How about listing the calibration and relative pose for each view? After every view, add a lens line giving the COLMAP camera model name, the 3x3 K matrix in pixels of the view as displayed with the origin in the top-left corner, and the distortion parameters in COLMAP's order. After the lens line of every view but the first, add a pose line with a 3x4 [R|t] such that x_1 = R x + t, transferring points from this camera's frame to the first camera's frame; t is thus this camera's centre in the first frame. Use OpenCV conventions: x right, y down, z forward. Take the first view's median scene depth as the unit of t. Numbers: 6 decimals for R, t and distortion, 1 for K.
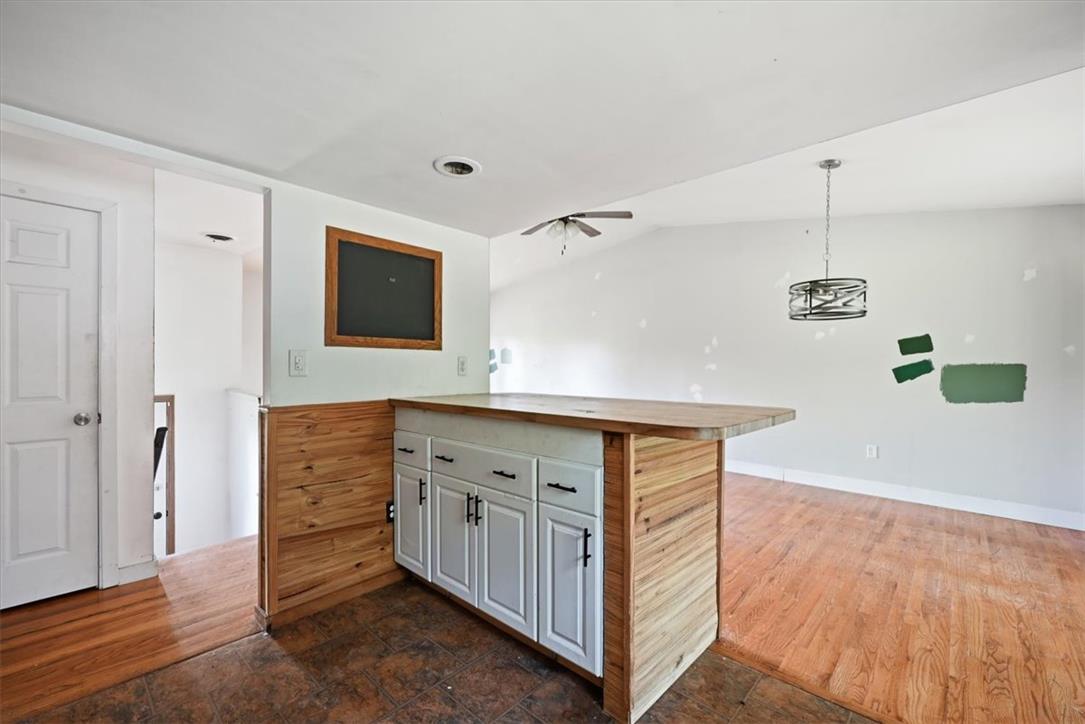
lens RADIAL K [[451.2, 0, 538.8], [0, 451.2, 360.4], [0, 0, 1]] dist [0.000879, 0.000081]
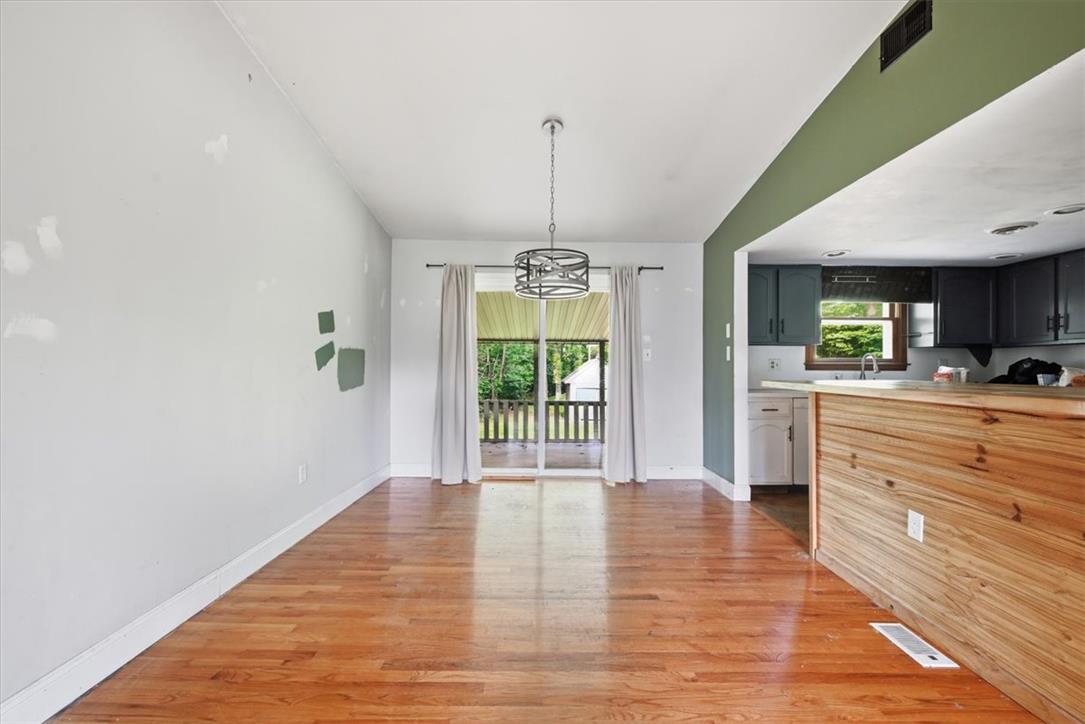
lens RADIAL K [[445.6, 0, 543.8], [0, 445.6, 368.1], [0, 0, 1]] dist [-0.000711, 0.000002]
pose [[-0.681837, -0.003747, 0.731495, 0.002250], [-0.007162, 0.999973, -0.001554, 0.046362], [-0.731469, -0.006299, -0.681845, 1.285939]]
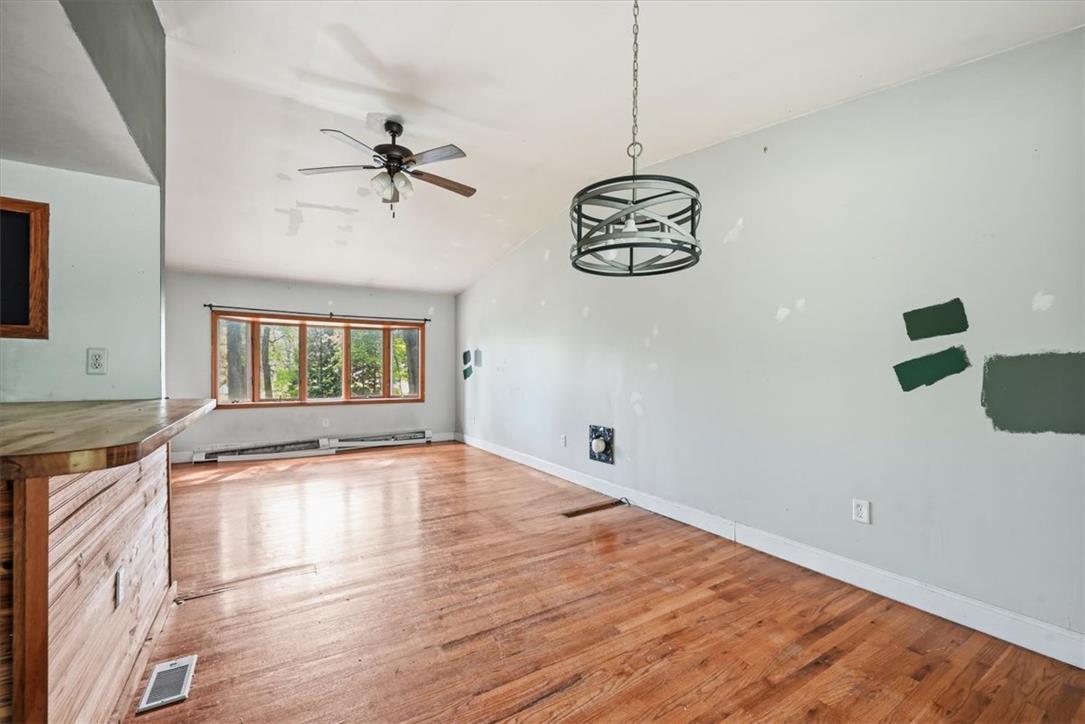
lens RADIAL K [[445.6, 0, 543.8], [0, 445.6, 368.1], [0, 0, 1]] dist [-0.000711, 0.000002]
pose [[0.965454, -0.005000, -0.260525, 0.536239], [0.005262, 0.999986, 0.000311, 0.020458], [0.260520, -0.001671, 0.965467, 0.377020]]
